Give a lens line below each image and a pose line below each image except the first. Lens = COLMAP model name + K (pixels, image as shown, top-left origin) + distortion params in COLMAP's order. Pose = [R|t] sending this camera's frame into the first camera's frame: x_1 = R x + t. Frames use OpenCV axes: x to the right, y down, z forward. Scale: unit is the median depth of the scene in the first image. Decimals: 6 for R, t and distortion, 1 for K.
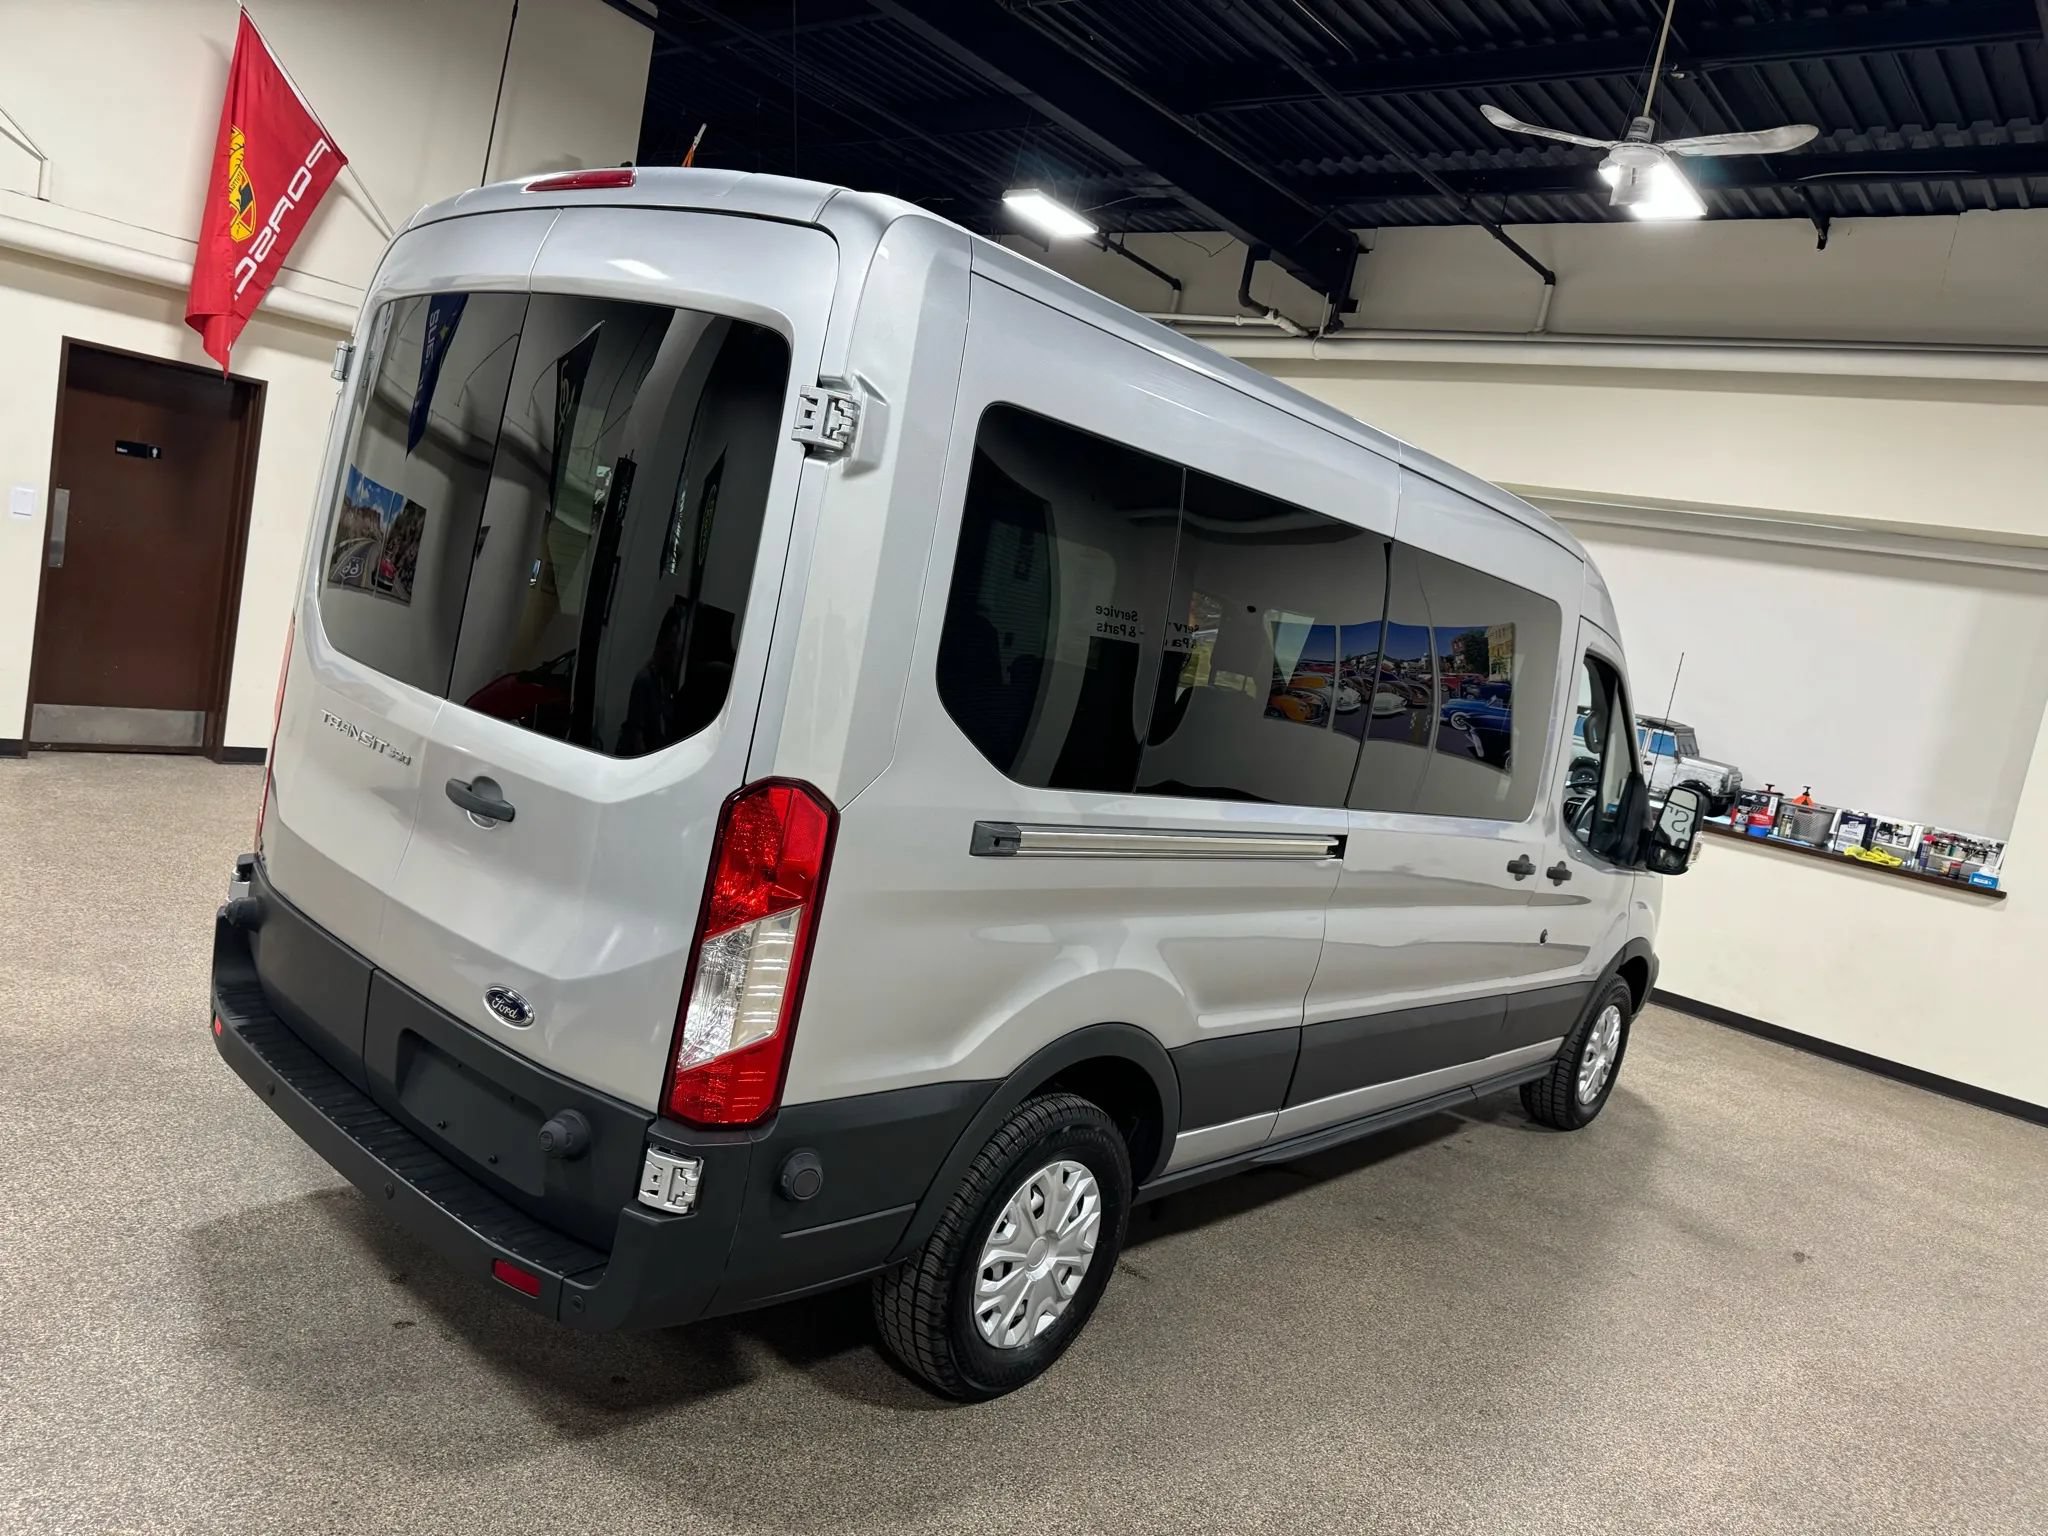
lens RADIAL K [[1455.3, 0, 1043.9], [0, 1455.3, 774.5], [0, 0, 1]] dist [0.027717, -0.032046]
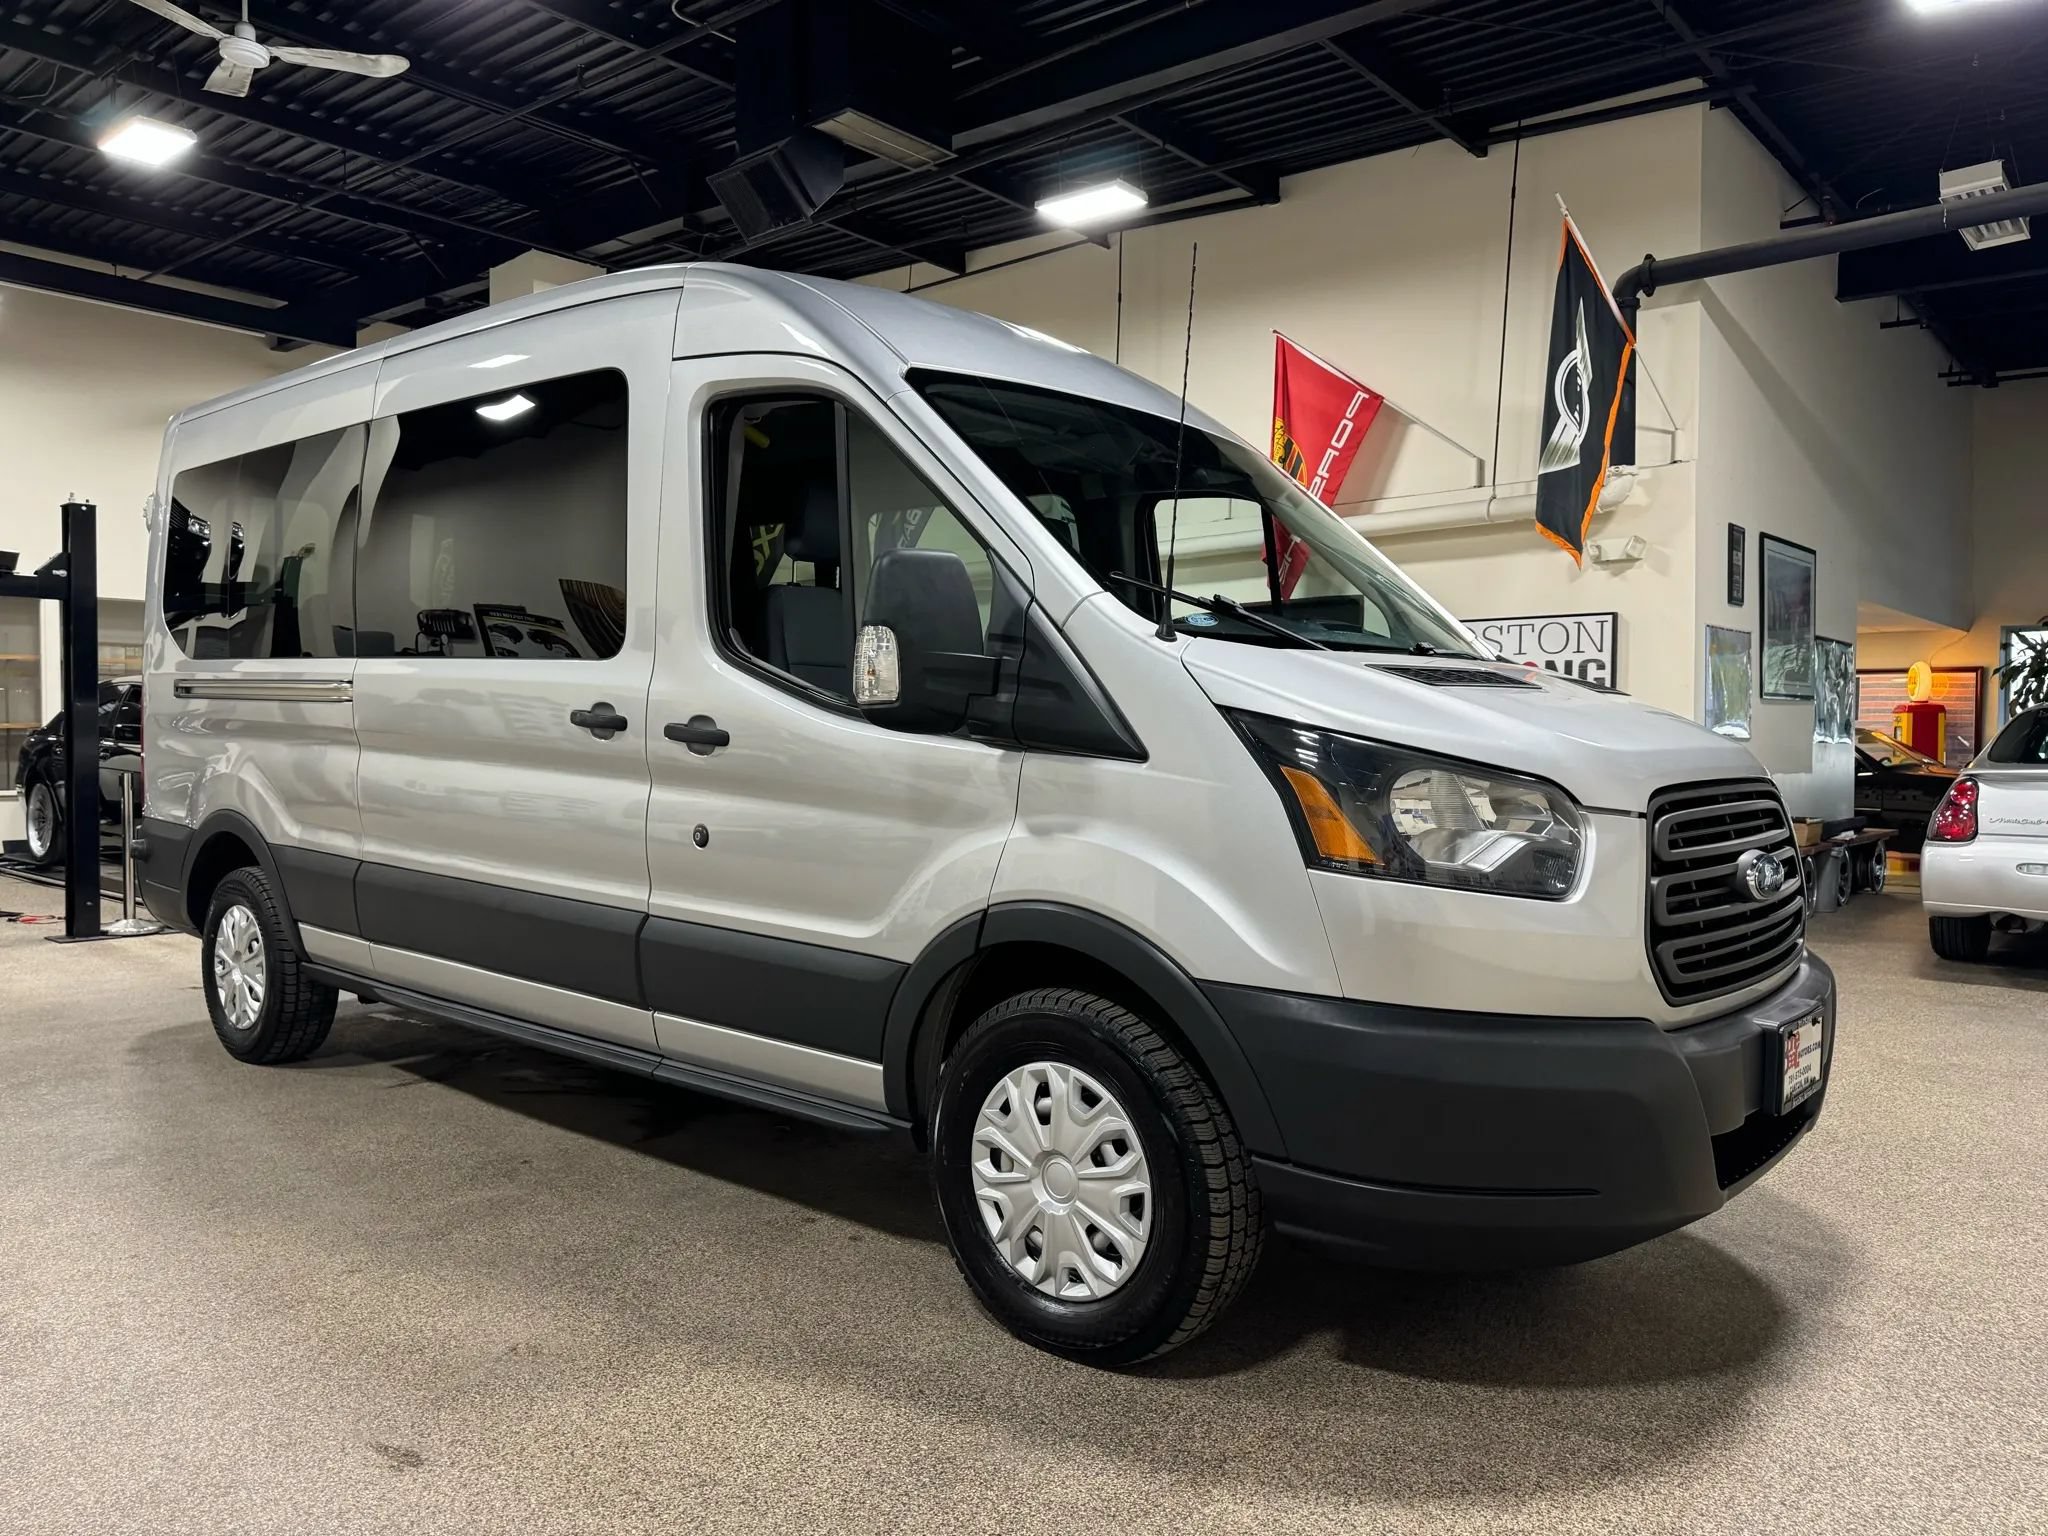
lens RADIAL K [[1455.3, 0, 1024.1], [0, 1455.3, 778.2], [0, 0, 1]] dist [0.027717, -0.032046]
pose [[-0.006336, -0.159215, -0.987224, 1.316364], [-0.131820, 0.978761, -0.157004, 0.225824], [0.991253, 0.129141, -0.027189, 1.557365]]
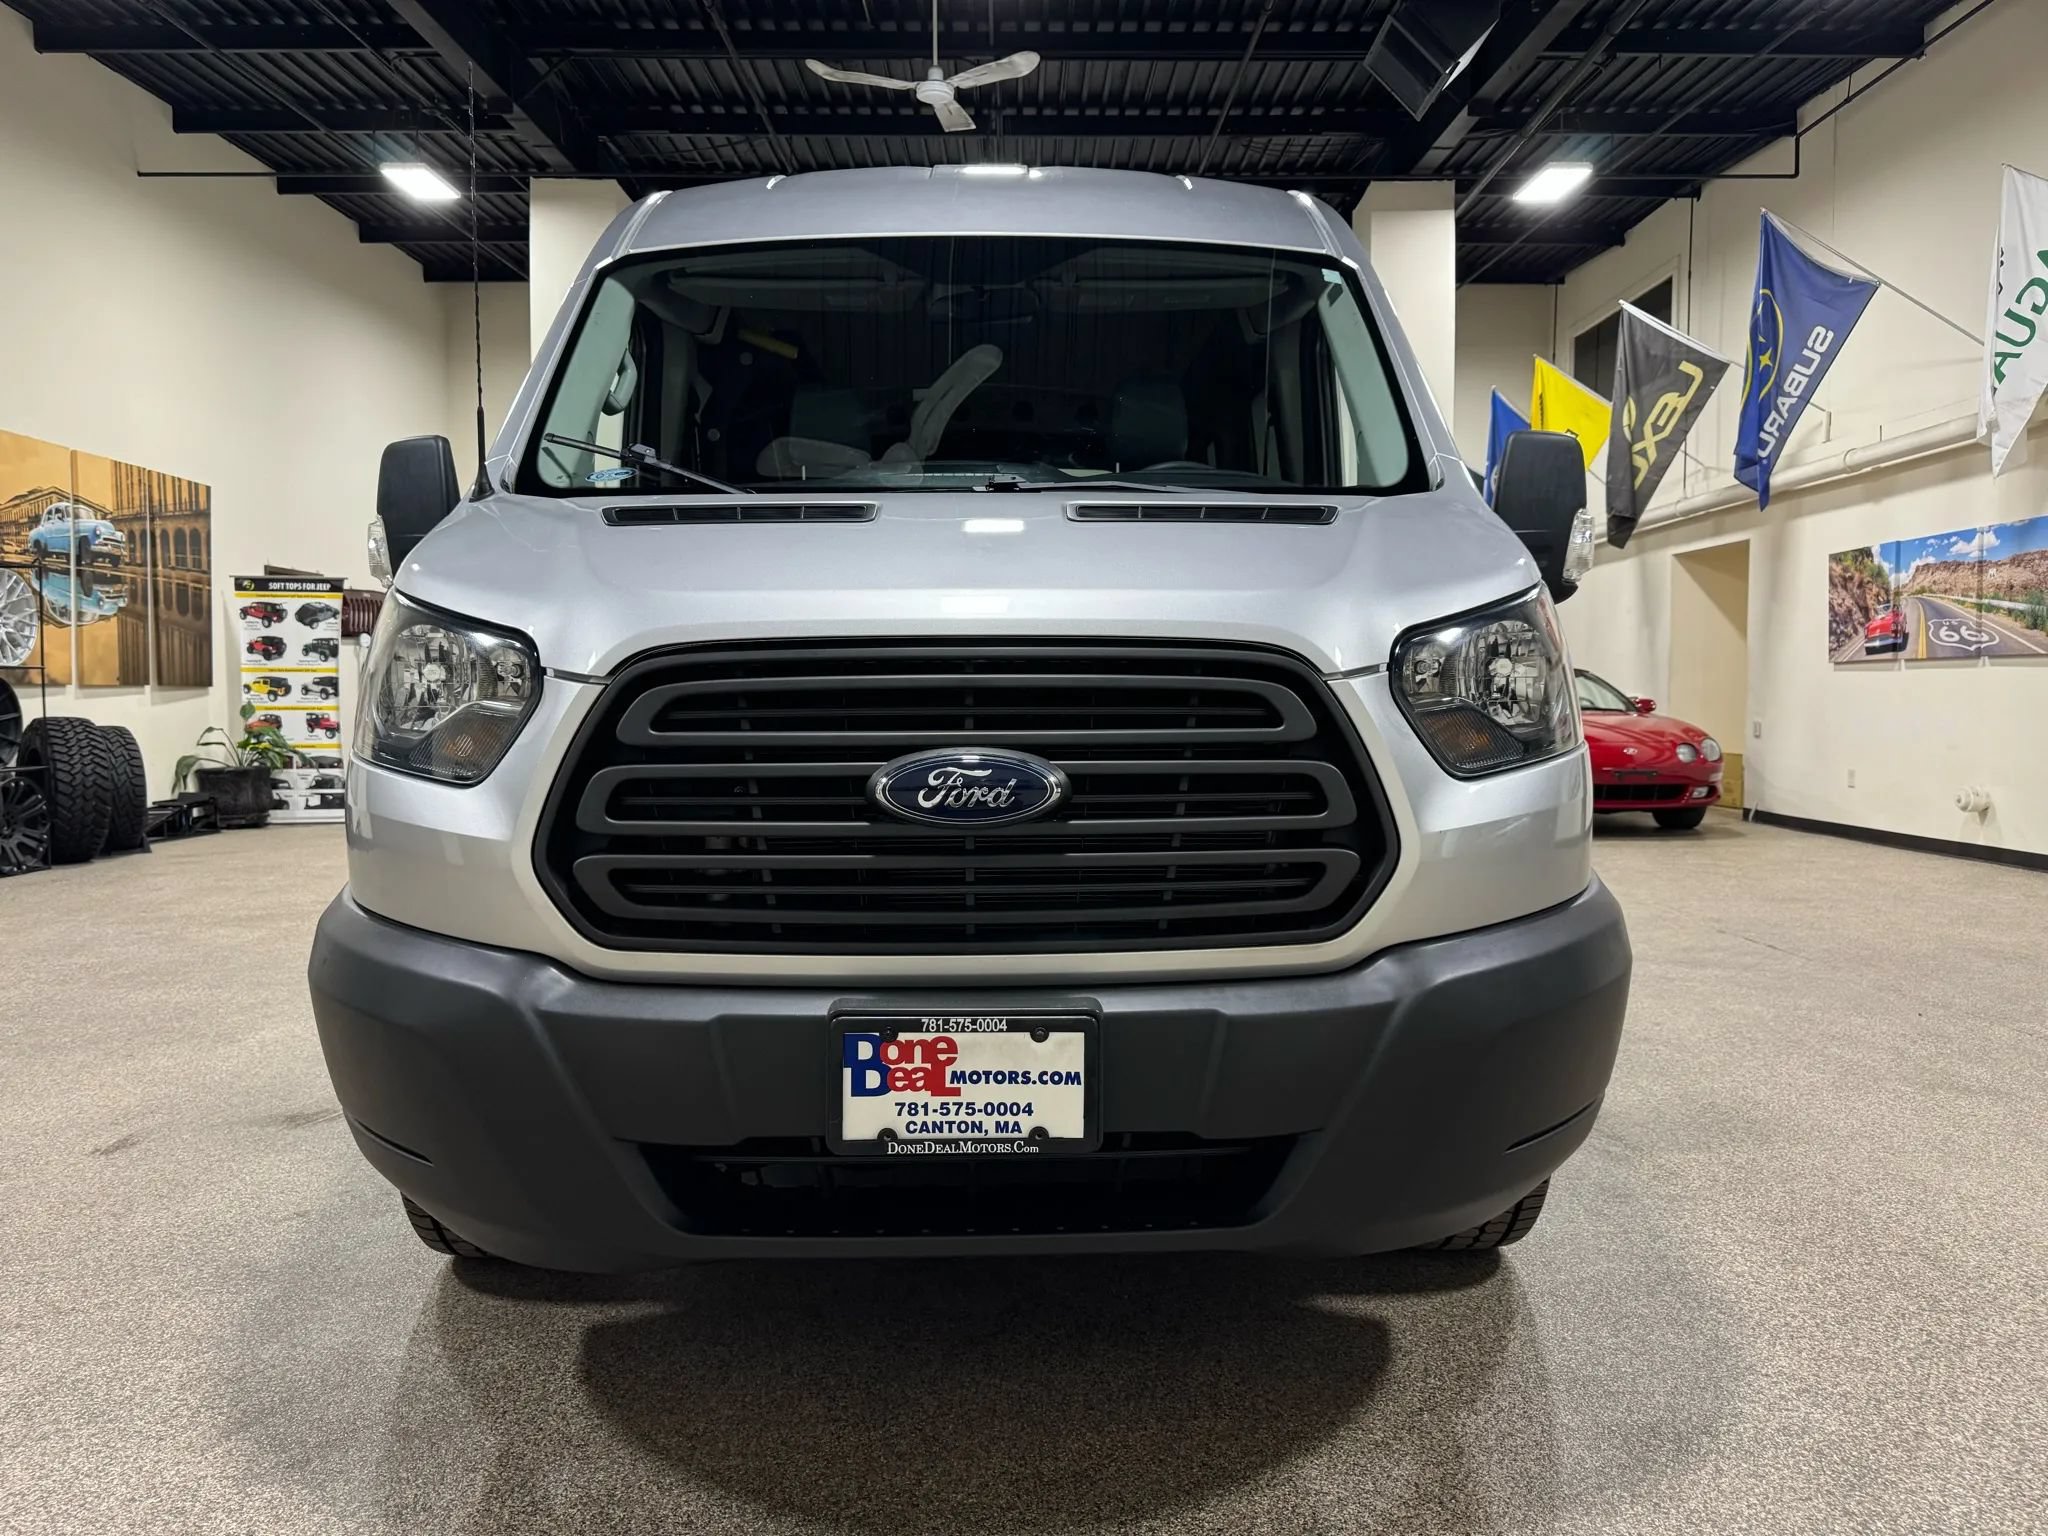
lens RADIAL K [[1455.3, 0, 1035.4], [0, 1455.3, 750.9], [0, 0, 1]] dist [0.027717, -0.032046]
pose [[-0.738625, -0.158060, -0.655324, 0.877637], [-0.220221, 0.975364, 0.012962, 0.093723], [0.637131, 0.153891, -0.755236, 2.245171]]
